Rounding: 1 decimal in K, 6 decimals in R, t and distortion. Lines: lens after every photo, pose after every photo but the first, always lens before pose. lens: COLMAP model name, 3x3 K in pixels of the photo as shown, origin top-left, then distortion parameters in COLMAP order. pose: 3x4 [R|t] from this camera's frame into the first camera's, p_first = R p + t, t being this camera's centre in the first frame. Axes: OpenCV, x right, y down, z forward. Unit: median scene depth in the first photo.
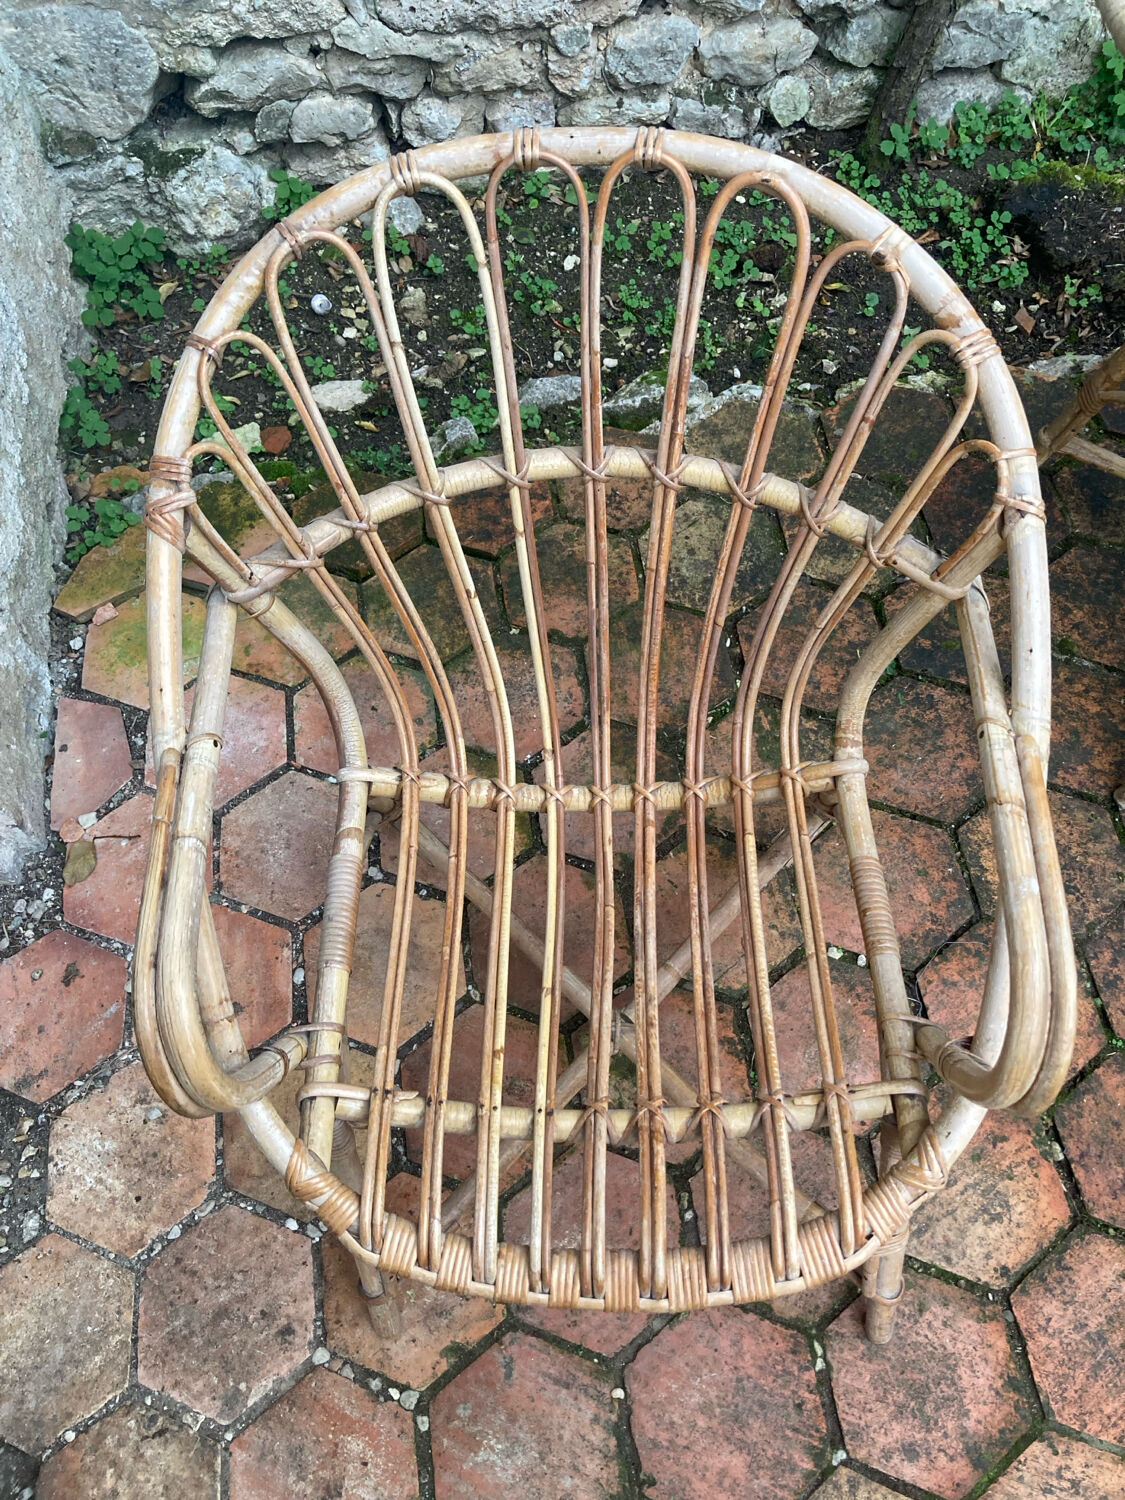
lens RADIAL K [[1241.1, 0, 571.4], [0, 1241.1, 743.4], [0, 0, 1]] dist [0.008198, -0.005482]
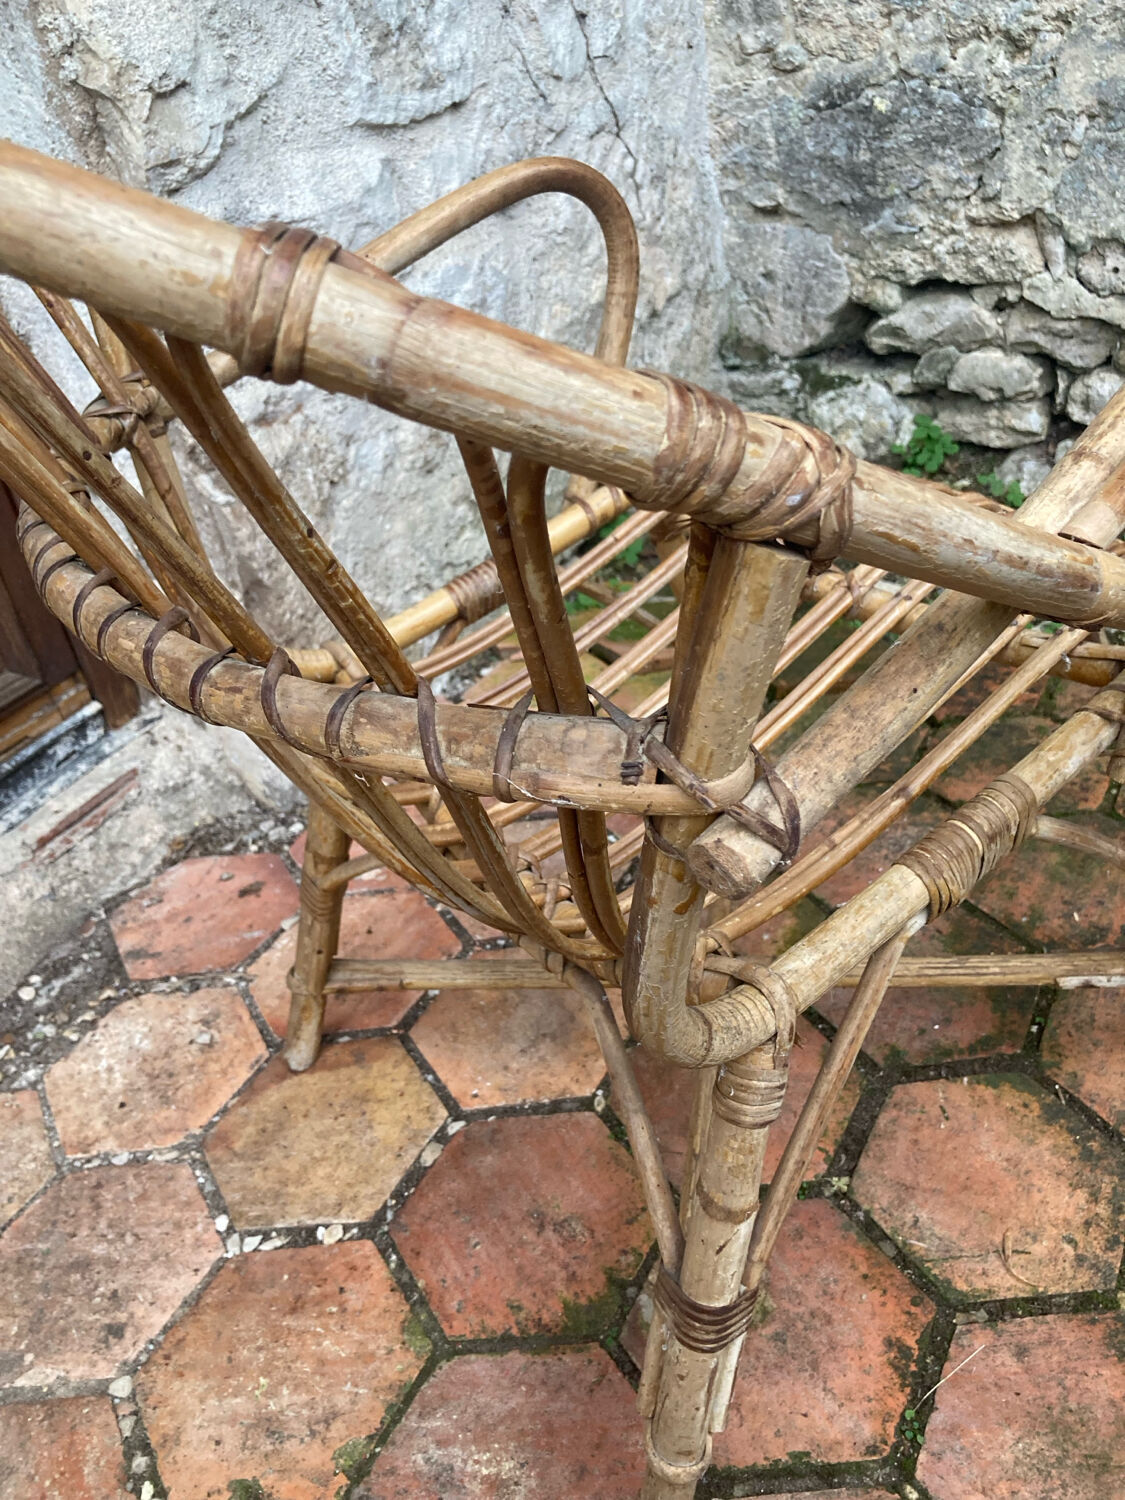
lens RADIAL K [[1241.1, 0, 559.0], [0, 1241.1, 763.6], [0, 0, 1]] dist [0.008198, -0.005482]
pose [[0.786273, 0.305116, -0.537288, 0.164707], [-0.491237, 0.836136, -0.244056, 0.166292], [0.374780, 0.455831, 0.807315, 0.248209]]
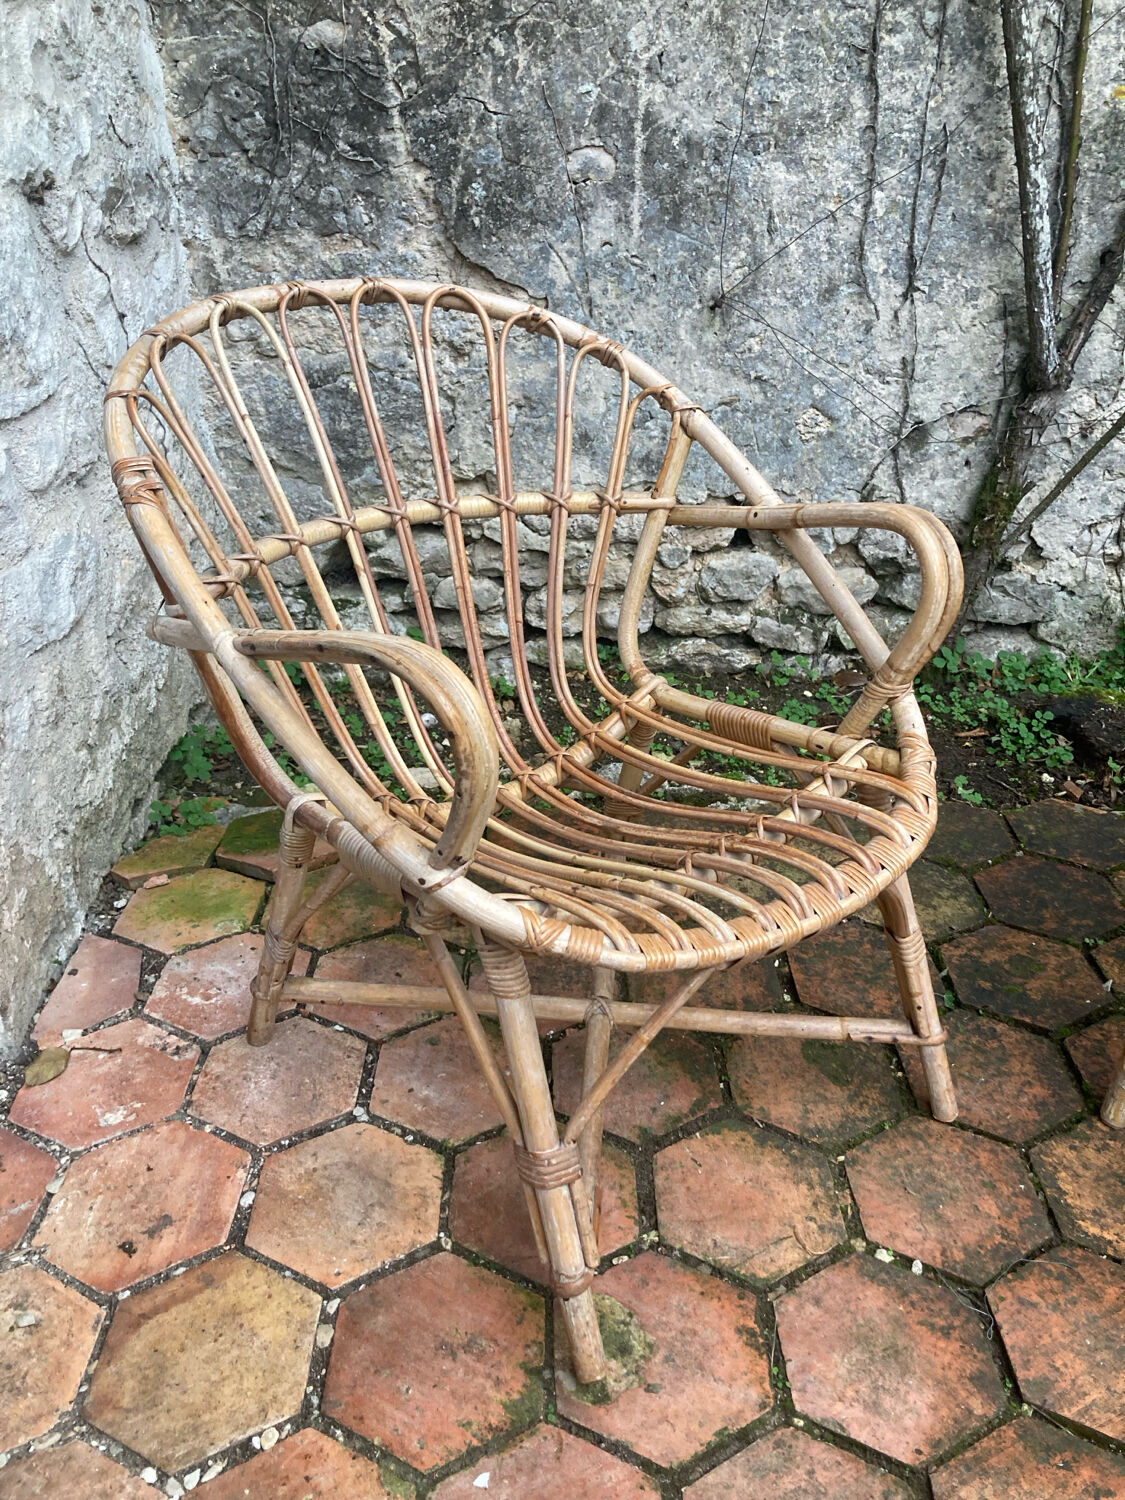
lens RADIAL K [[1241.1, 0, 579.5], [0, 1241.1, 731.7], [0, 0, 1]] dist [0.008198, -0.005482]
pose [[0.990249, 0.110723, -0.084542, 0.031758], [-0.139025, 0.824108, -0.549106, 0.269708], [0.008873, 0.555506, 0.831465, 0.087316]]
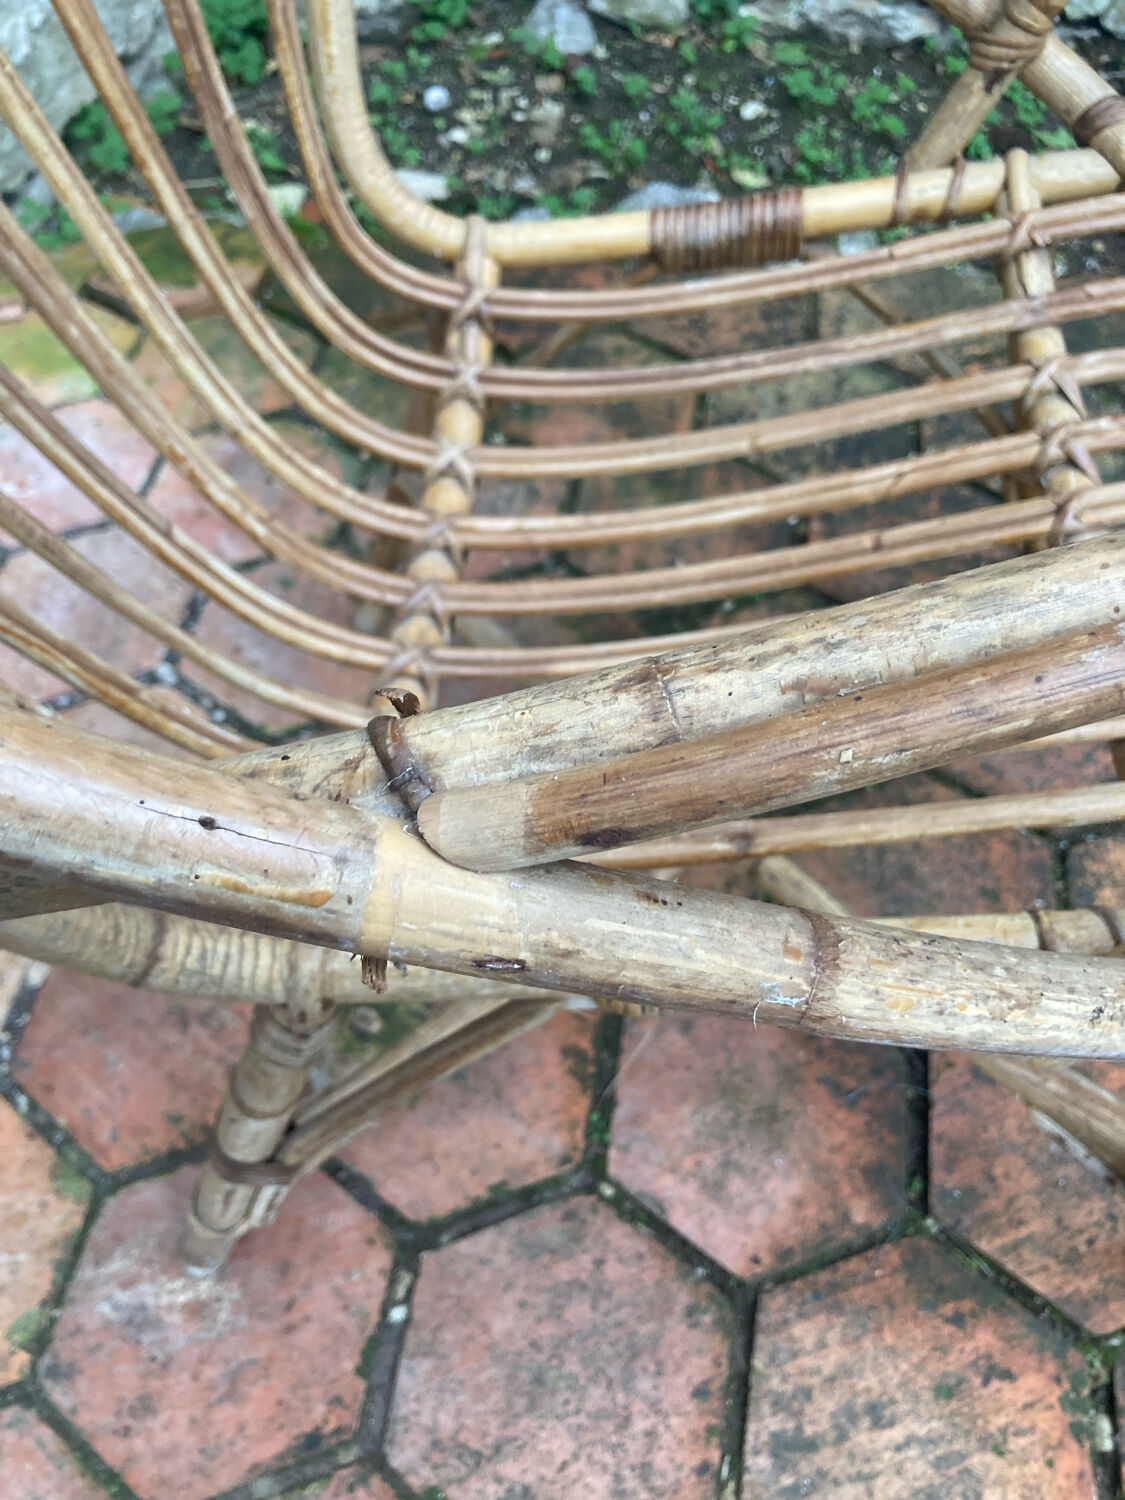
lens RADIAL K [[1241.1, 0, 551.7], [0, 1241.1, 762.8], [0, 0, 1]] dist [0.008198, -0.005482]
pose [[0.950669, 0.267025, -0.157878, 0.122489], [-0.282586, 0.955407, -0.085687, 0.116678], [0.127957, 0.126074, 0.983734, 0.291481]]
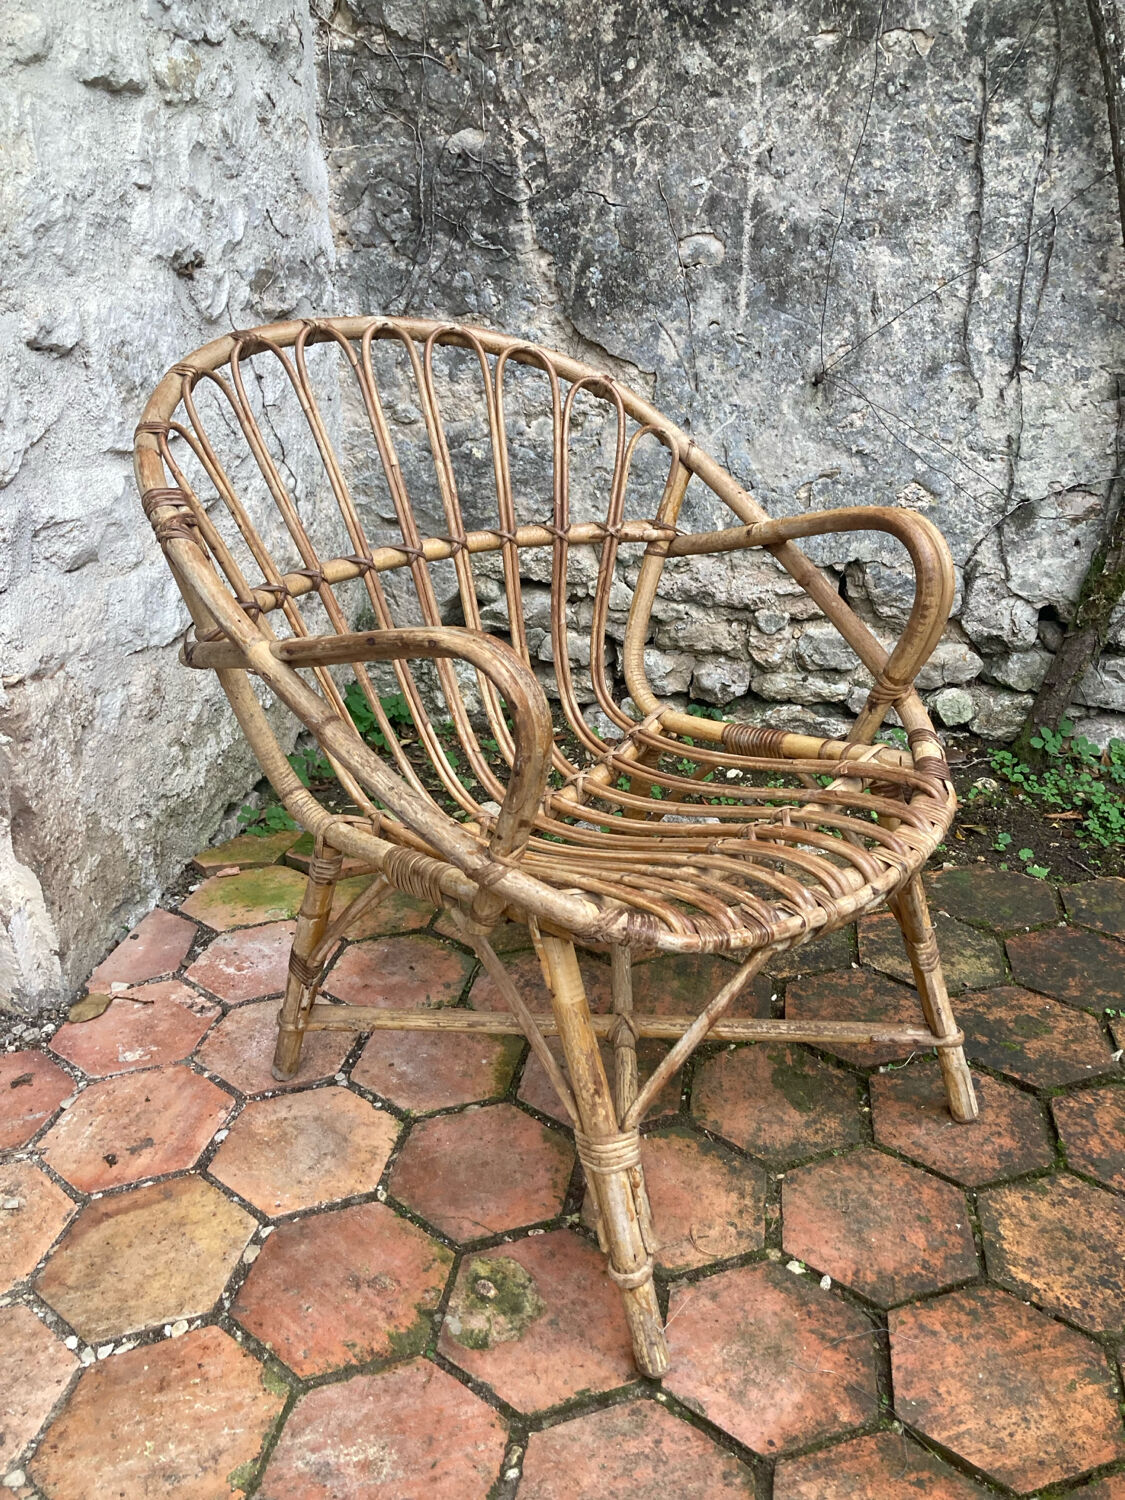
lens RADIAL K [[1241.1, 0, 558.0], [0, 1241.1, 736.9], [0, 0, 1]] dist [0.008198, -0.005482]
pose [[0.944751, 0.168402, -0.281221, 0.174902], [-0.305723, 0.762145, -0.570673, 0.312010], [0.118229, 0.625120, 0.771522, 0.089586]]
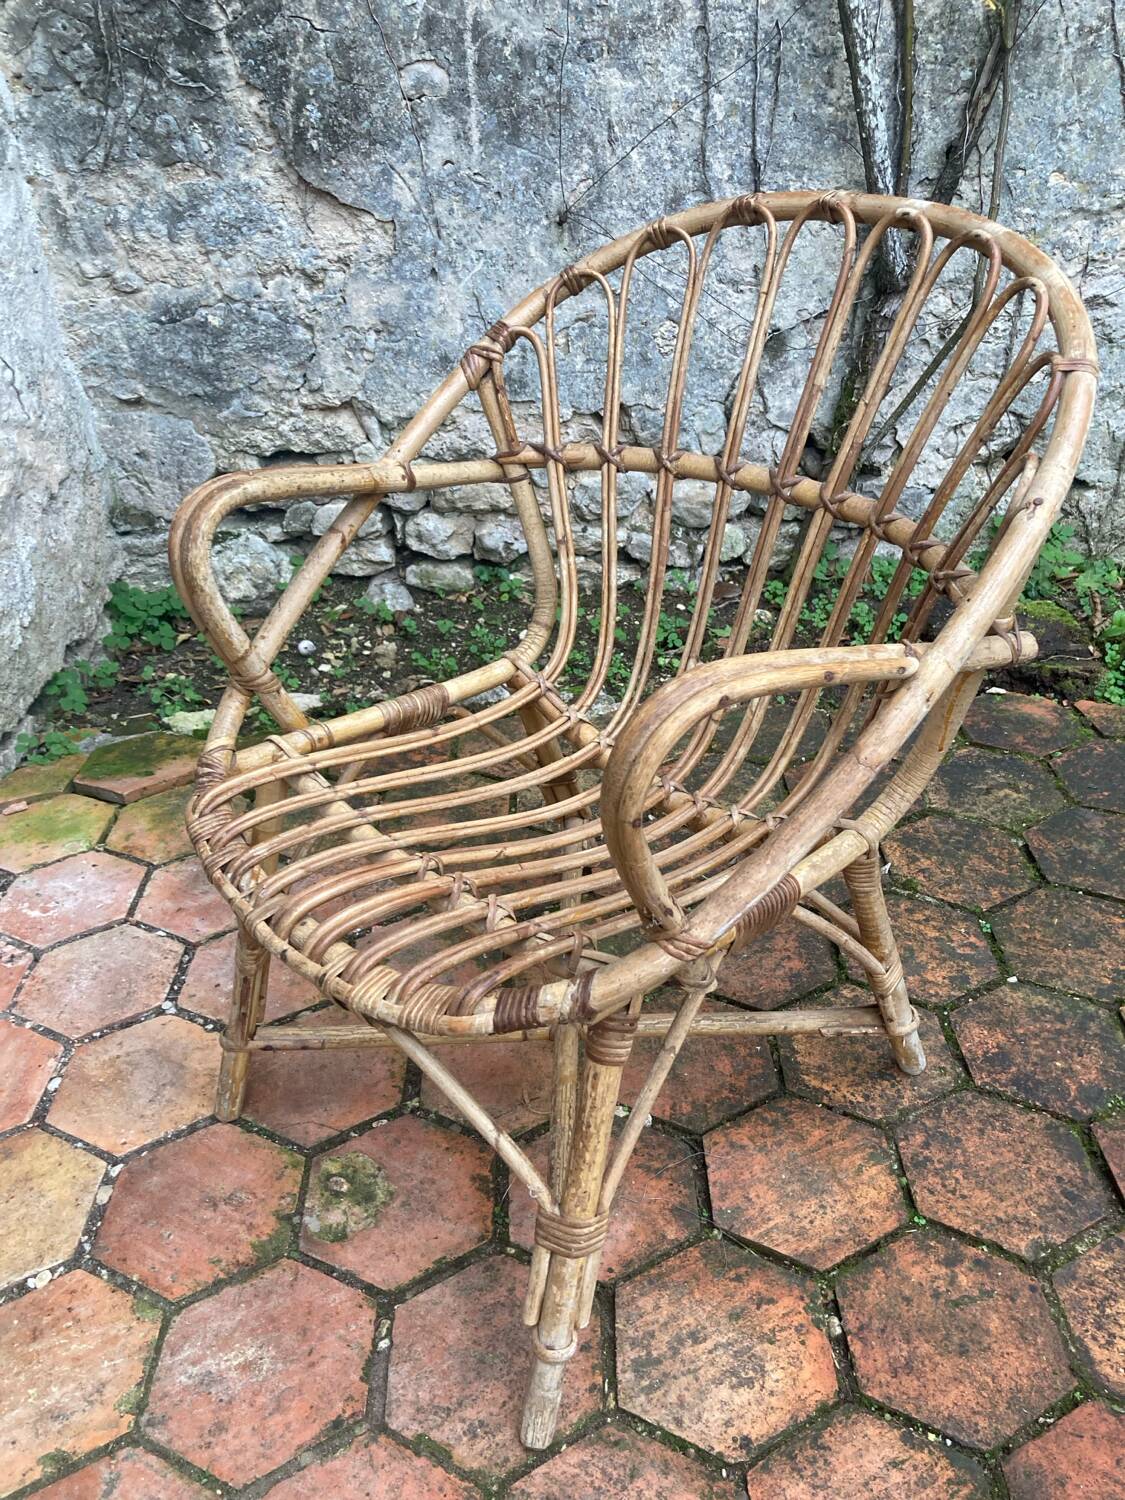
lens RADIAL K [[1241.1, 0, 589.0], [0, 1241.1, 770.0], [0, 0, 1]] dist [0.008198, -0.005482]
pose [[0.992842, 0.079244, -0.089356, 0.186339], [-0.112222, 0.875012, -0.470915, 0.283368], [0.040870, 0.477572, 0.877641, 0.056826]]
